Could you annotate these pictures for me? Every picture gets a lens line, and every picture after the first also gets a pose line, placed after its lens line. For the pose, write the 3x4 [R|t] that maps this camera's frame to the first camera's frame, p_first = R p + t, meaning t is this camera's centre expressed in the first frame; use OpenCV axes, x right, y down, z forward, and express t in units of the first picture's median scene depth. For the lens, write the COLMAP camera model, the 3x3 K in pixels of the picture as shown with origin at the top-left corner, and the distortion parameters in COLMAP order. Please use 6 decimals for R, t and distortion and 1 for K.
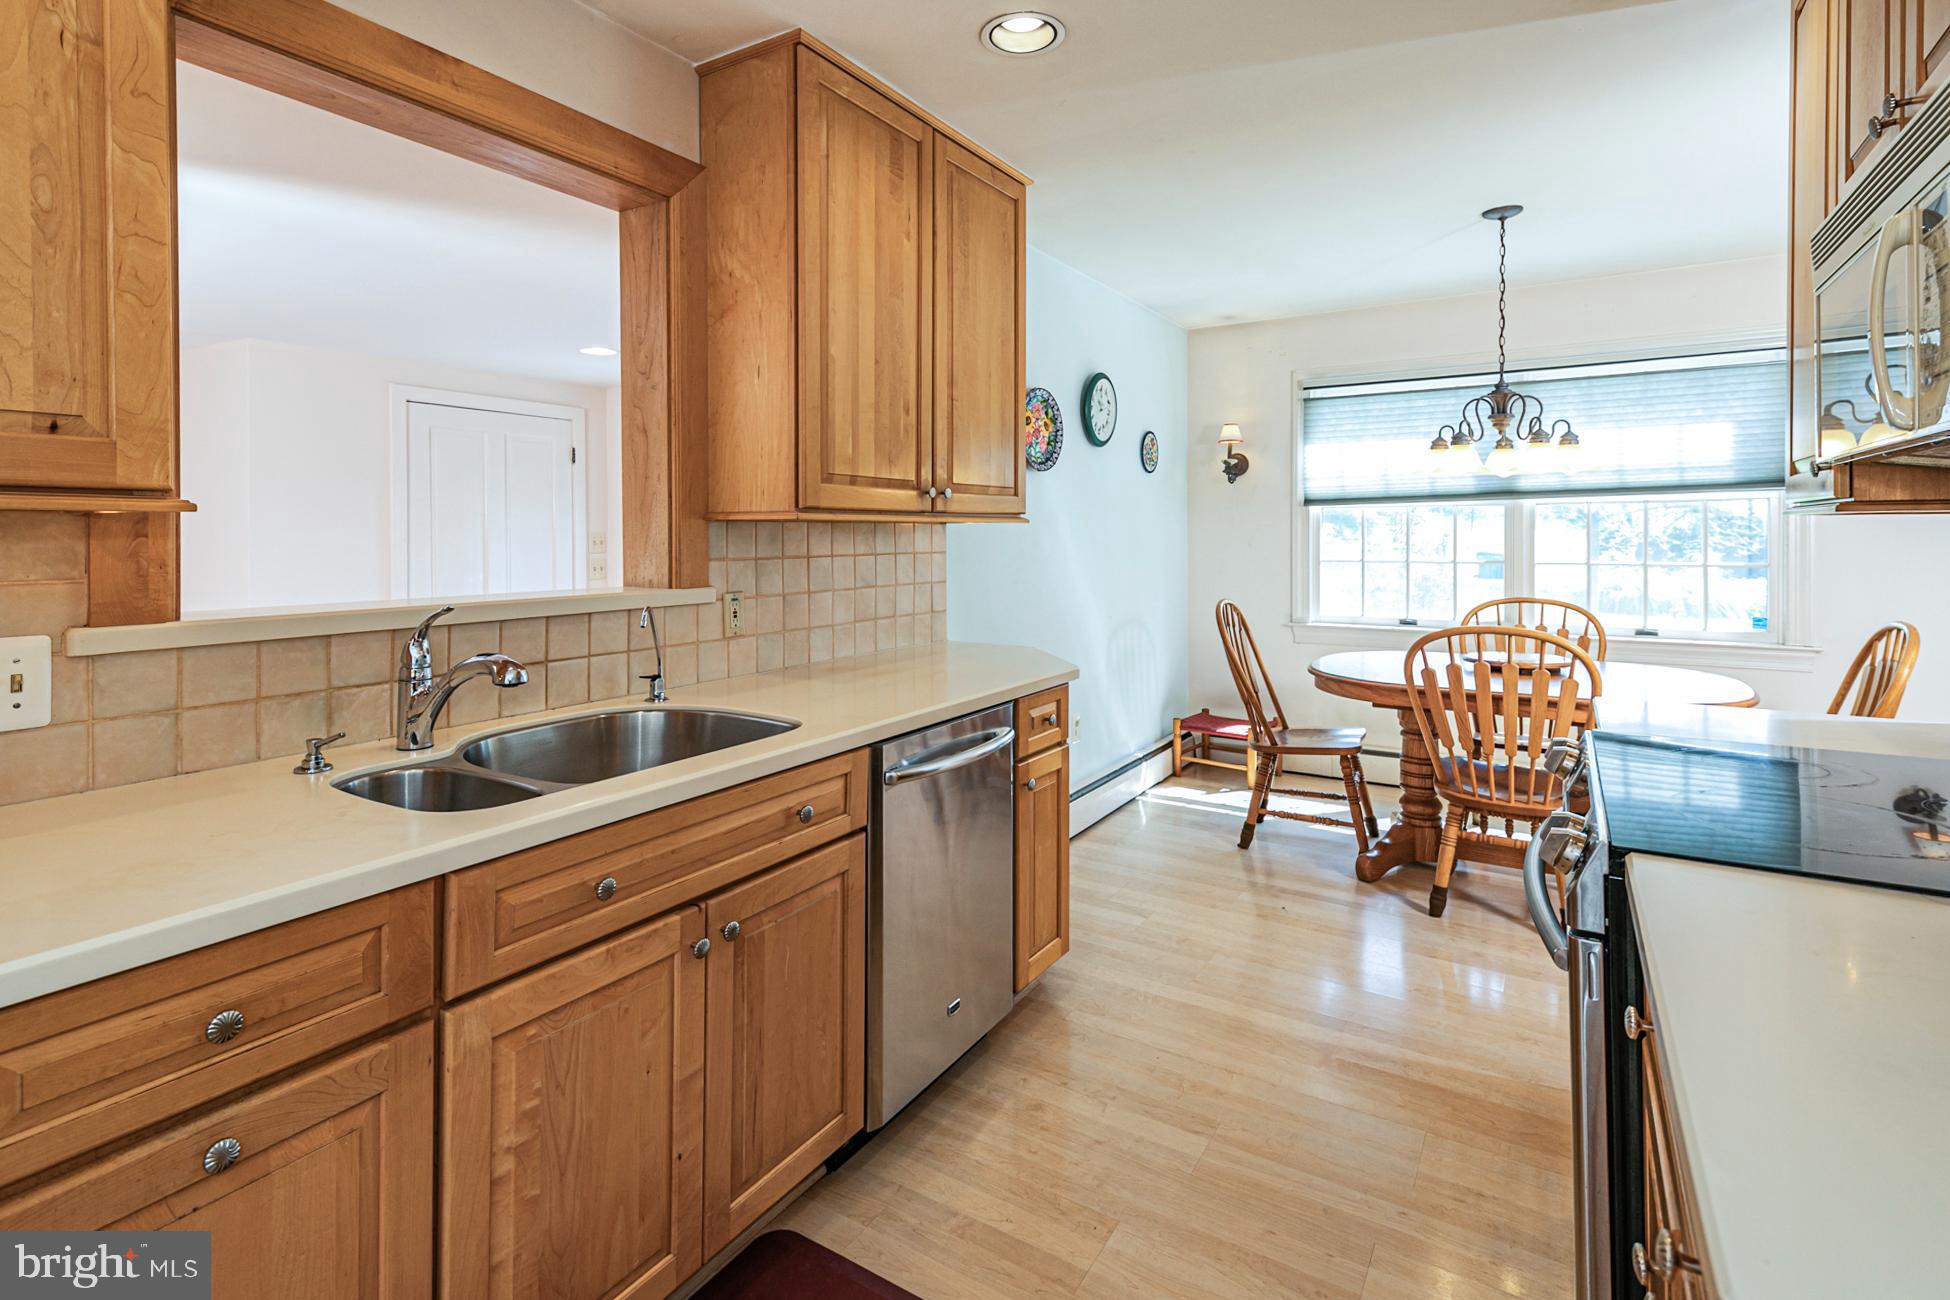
lens RADIAL K [[958.3, 0, 977.7], [0, 958.3, 545.3], [0, 0, 1]] dist [0.026757, -0.002835]
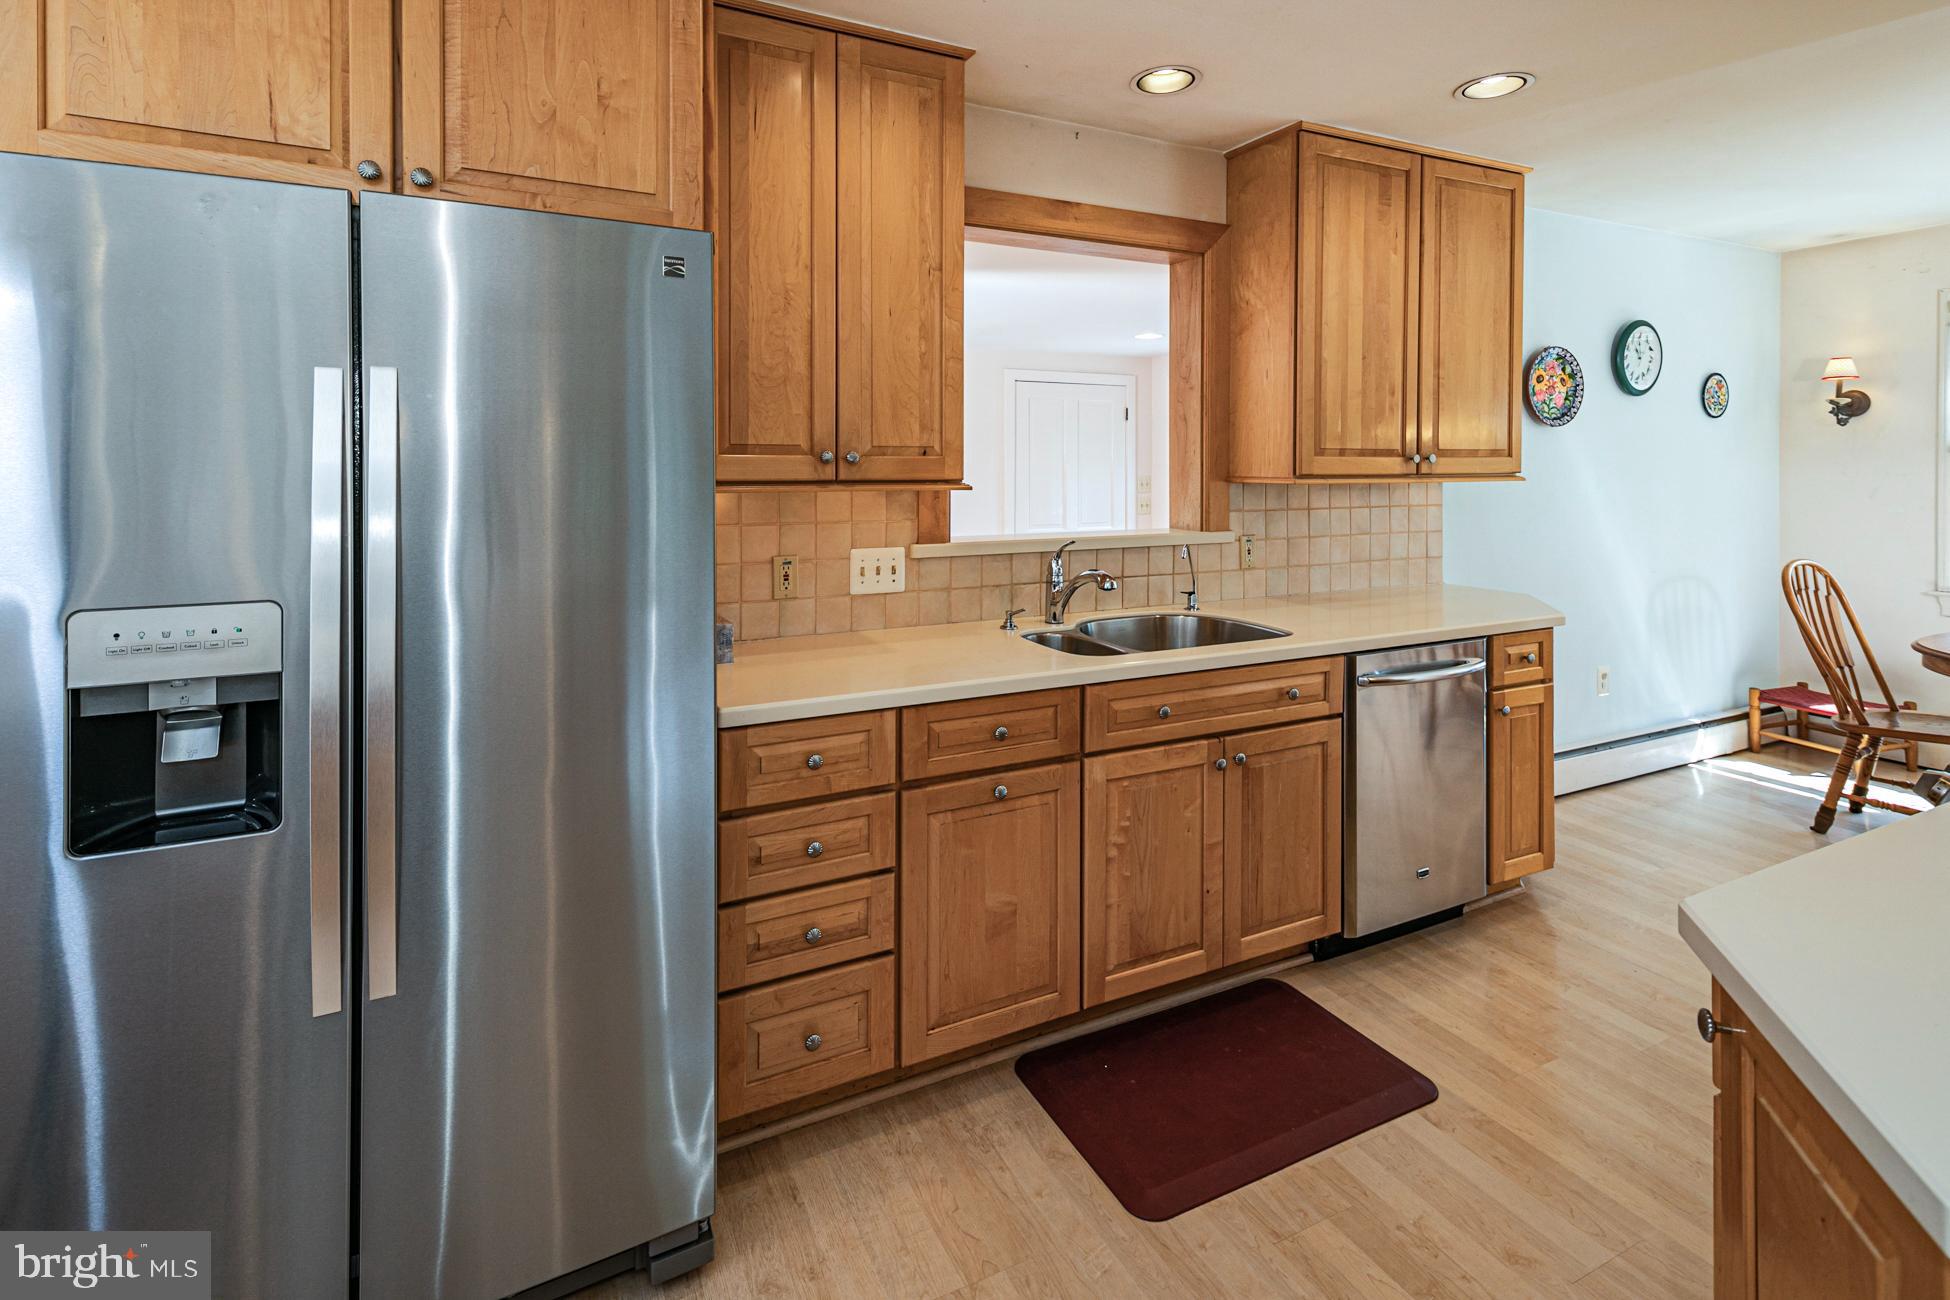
lens RADIAL K [[958.3, 0, 961.2], [0, 958.3, 474.0], [0, 0, 1]] dist [0.026757, -0.002835]
pose [[0.849211, 0.006321, -0.528016, 0.107889], [-0.006516, 0.999978, 0.001492, -0.034208], [0.528014, 0.002174, 0.849233, -0.334694]]
